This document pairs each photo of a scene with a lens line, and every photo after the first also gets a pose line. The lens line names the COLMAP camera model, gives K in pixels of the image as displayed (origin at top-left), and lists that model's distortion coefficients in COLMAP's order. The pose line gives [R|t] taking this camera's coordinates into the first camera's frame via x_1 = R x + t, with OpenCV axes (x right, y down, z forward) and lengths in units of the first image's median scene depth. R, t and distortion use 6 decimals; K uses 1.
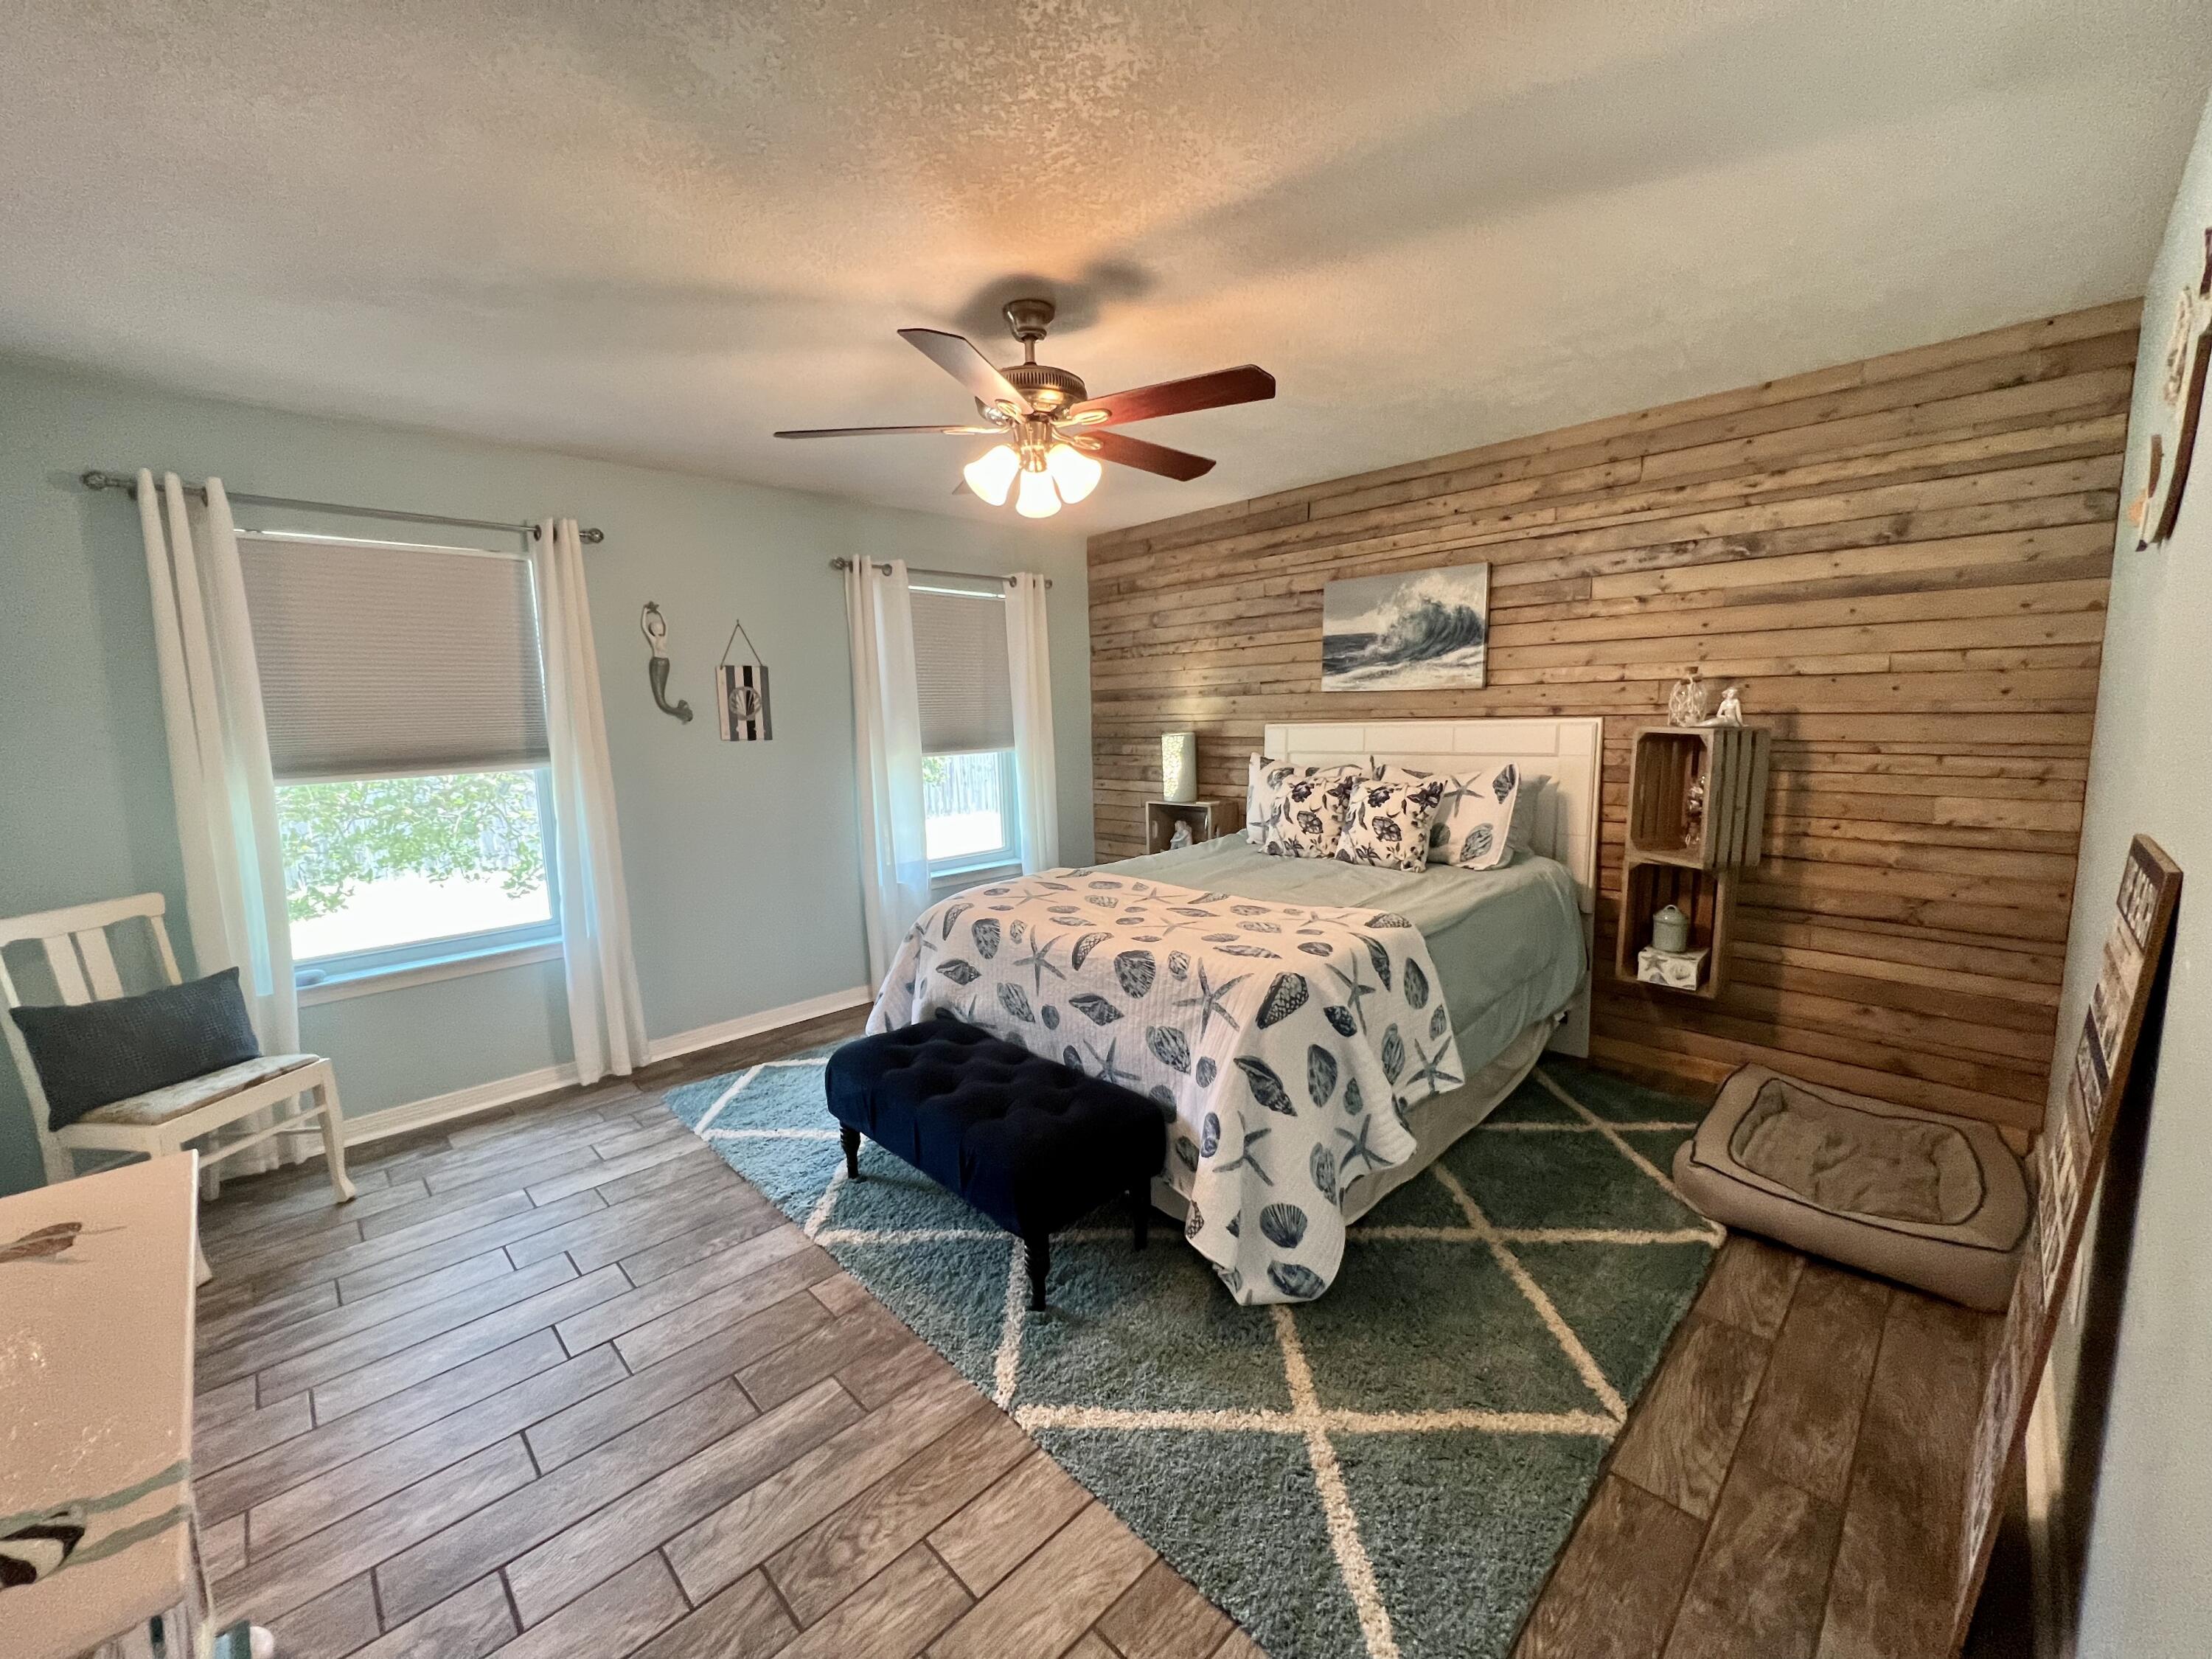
lens RADIAL K [[883.9, 0, 1102.4], [0, 883.9, 826.4], [0, 0, 1]] dist [-0.001266, 0.000214]
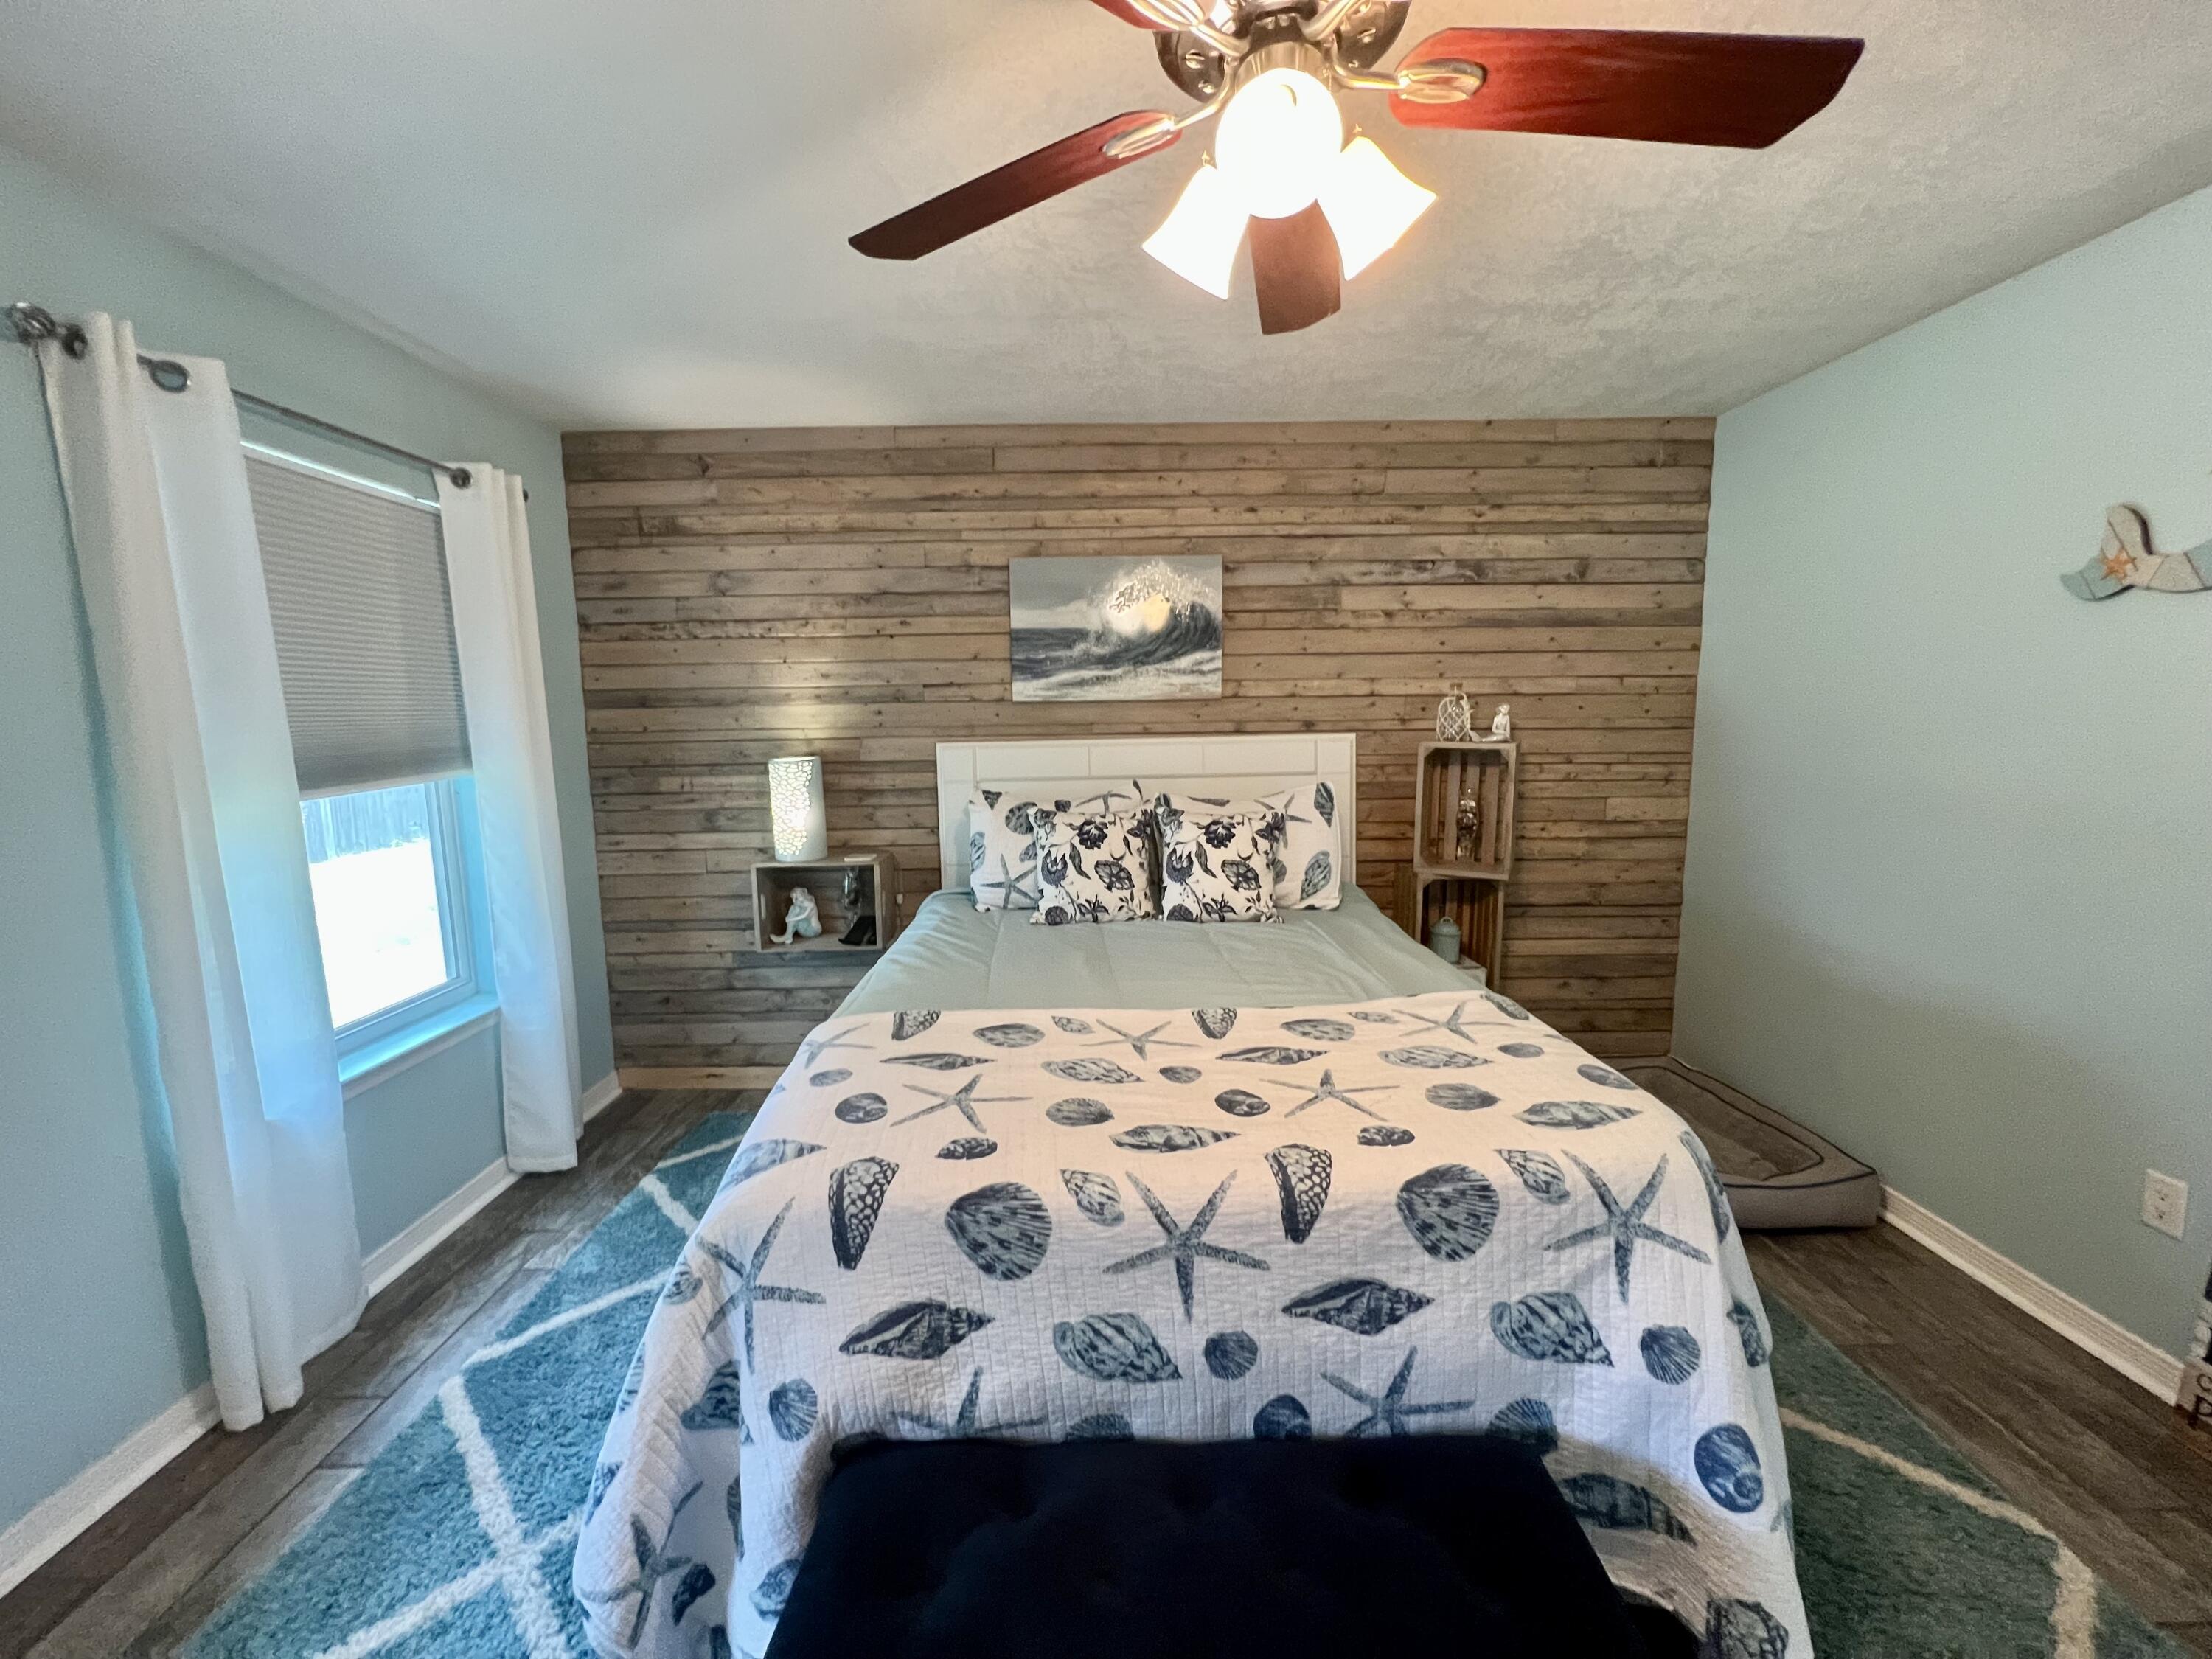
lens RADIAL K [[883.9, 0, 1102.4], [0, 883.9, 826.4], [0, 0, 1]] dist [-0.001266, 0.000214]
pose [[0.695803, -0.078115, 0.713972, -0.347053], [0.089942, 0.995719, 0.021288, -0.071604], [-0.712579, 0.049404, 0.699850, 0.562871]]
